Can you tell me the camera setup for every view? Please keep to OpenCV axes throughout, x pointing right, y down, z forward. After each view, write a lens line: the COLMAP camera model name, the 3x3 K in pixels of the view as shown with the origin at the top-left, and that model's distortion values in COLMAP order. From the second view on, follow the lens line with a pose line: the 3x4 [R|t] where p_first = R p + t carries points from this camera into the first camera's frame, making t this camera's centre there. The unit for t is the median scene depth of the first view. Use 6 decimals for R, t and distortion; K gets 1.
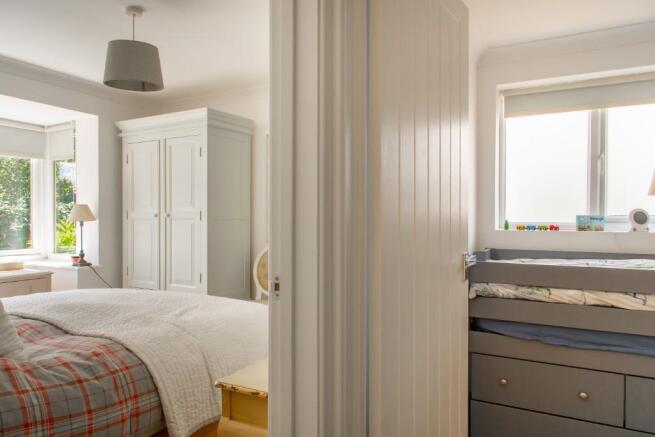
lens RADIAL K [[455.0, 0, 328.5], [0, 455.0, 221.3], [0, 0, 1]] dist [-0.017964, 0.011556]
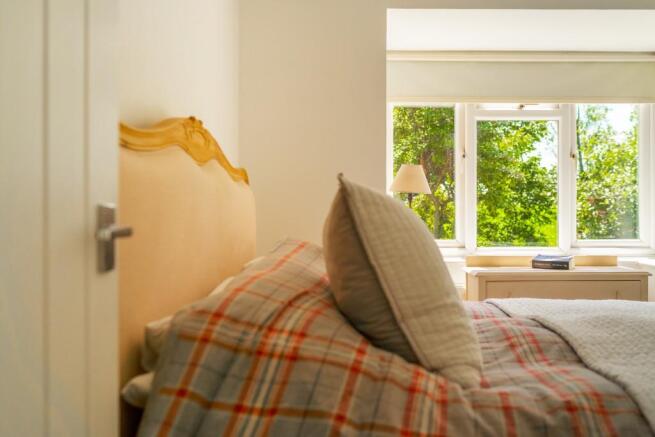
lens RADIAL K [[653.7, 0, 330.7], [0, 653.7, 234.3], [0, 0, 1]] dist [-0.001586, 0.000000]
pose [[0.456525, 0.031328, -0.889159, 0.003371], [-0.008395, 0.999487, 0.030905, 0.033715], [0.889671, -0.006644, 0.456554, 0.182379]]
